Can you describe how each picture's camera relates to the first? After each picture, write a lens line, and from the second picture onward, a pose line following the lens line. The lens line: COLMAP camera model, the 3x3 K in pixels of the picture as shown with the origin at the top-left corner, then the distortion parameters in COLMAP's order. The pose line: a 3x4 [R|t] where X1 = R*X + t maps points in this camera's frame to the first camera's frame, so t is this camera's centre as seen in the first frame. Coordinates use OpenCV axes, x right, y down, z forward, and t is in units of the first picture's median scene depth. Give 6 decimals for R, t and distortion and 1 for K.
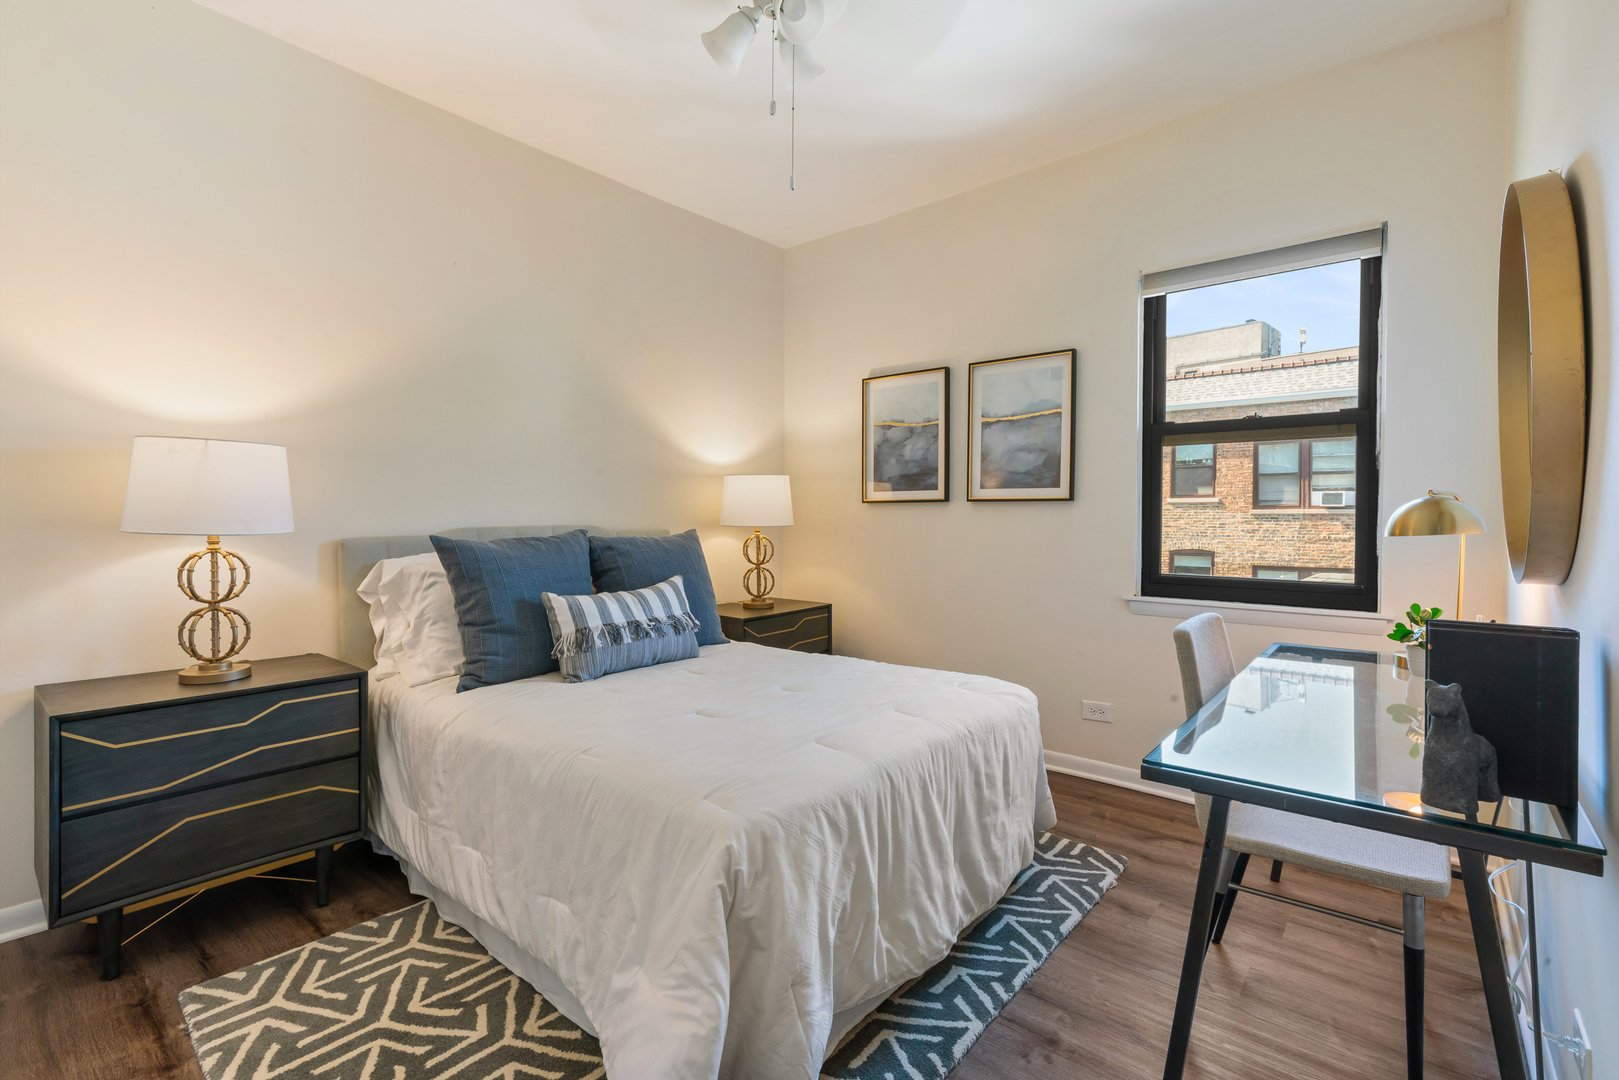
lens RADIAL K [[725.2, 0, 813.1], [0, 725.2, 532.0], [0, 0, 1]] dist [-0.015537, 0.006943]
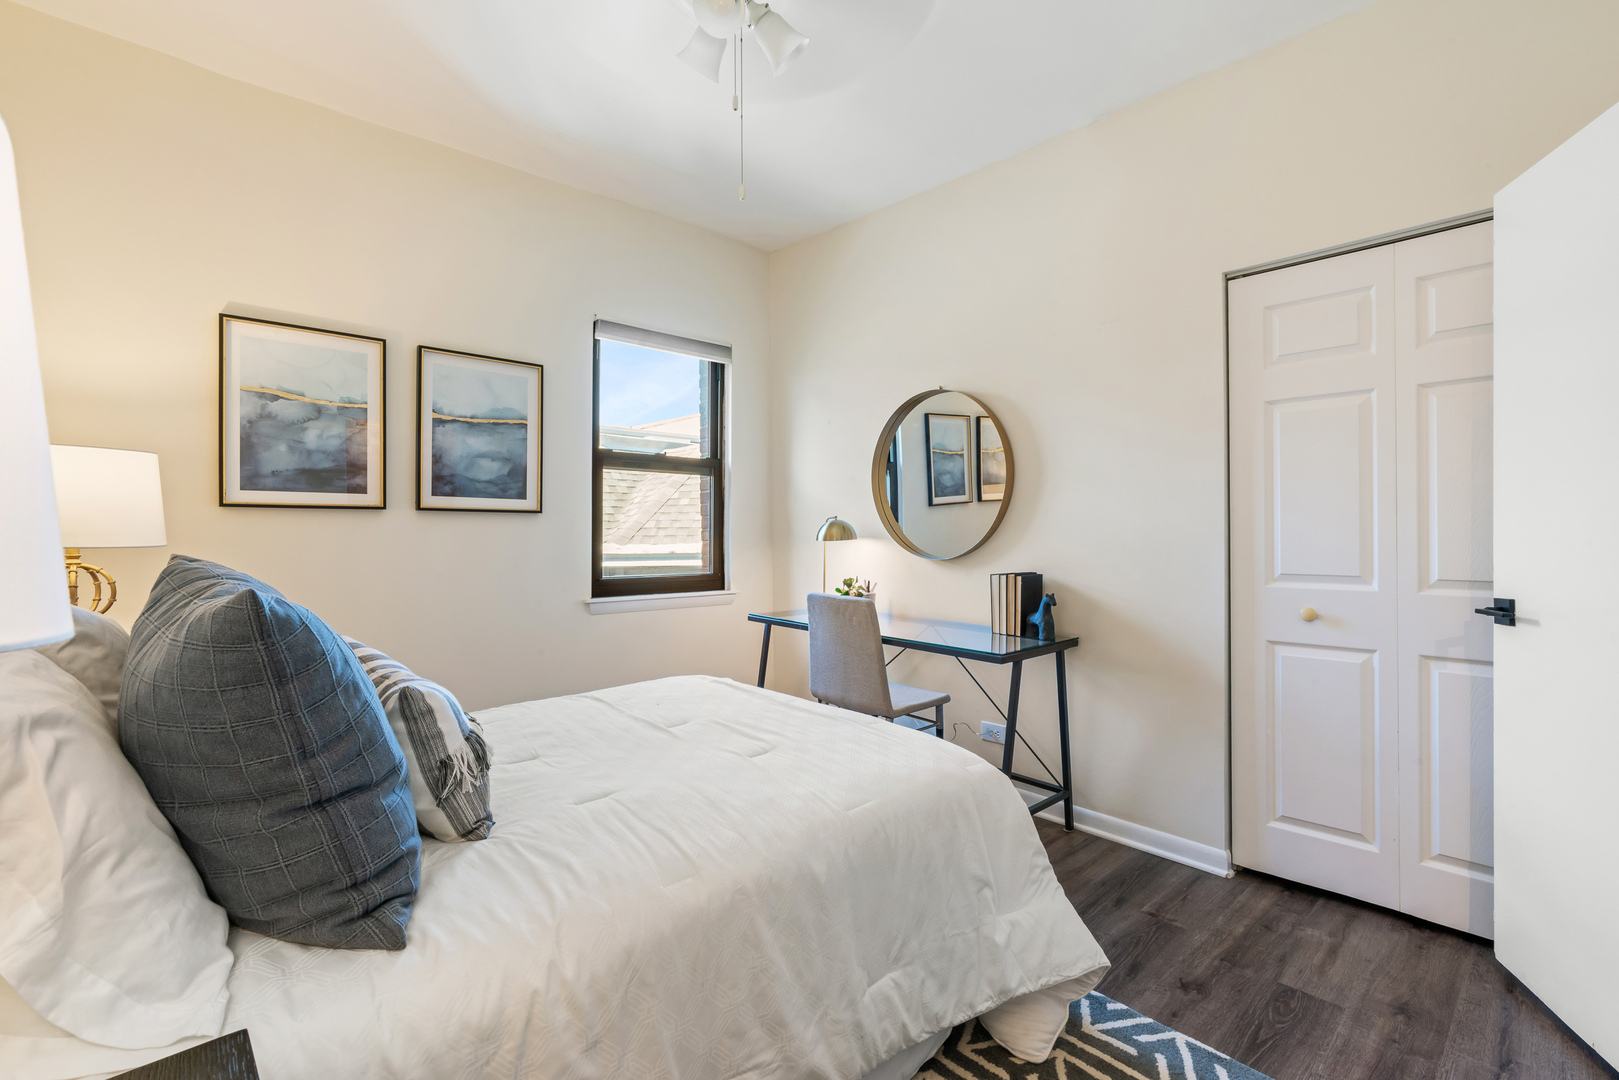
lens RADIAL K [[725.2, 0, 813.1], [0, 725.2, 532.0], [0, 0, 1]] dist [-0.015537, 0.006943]
pose [[0.120575, -0.004194, 0.992695, -0.559041], [0.018676, 0.999824, 0.001956, -0.010439], [-0.992529, 0.018304, 0.120632, 0.457286]]
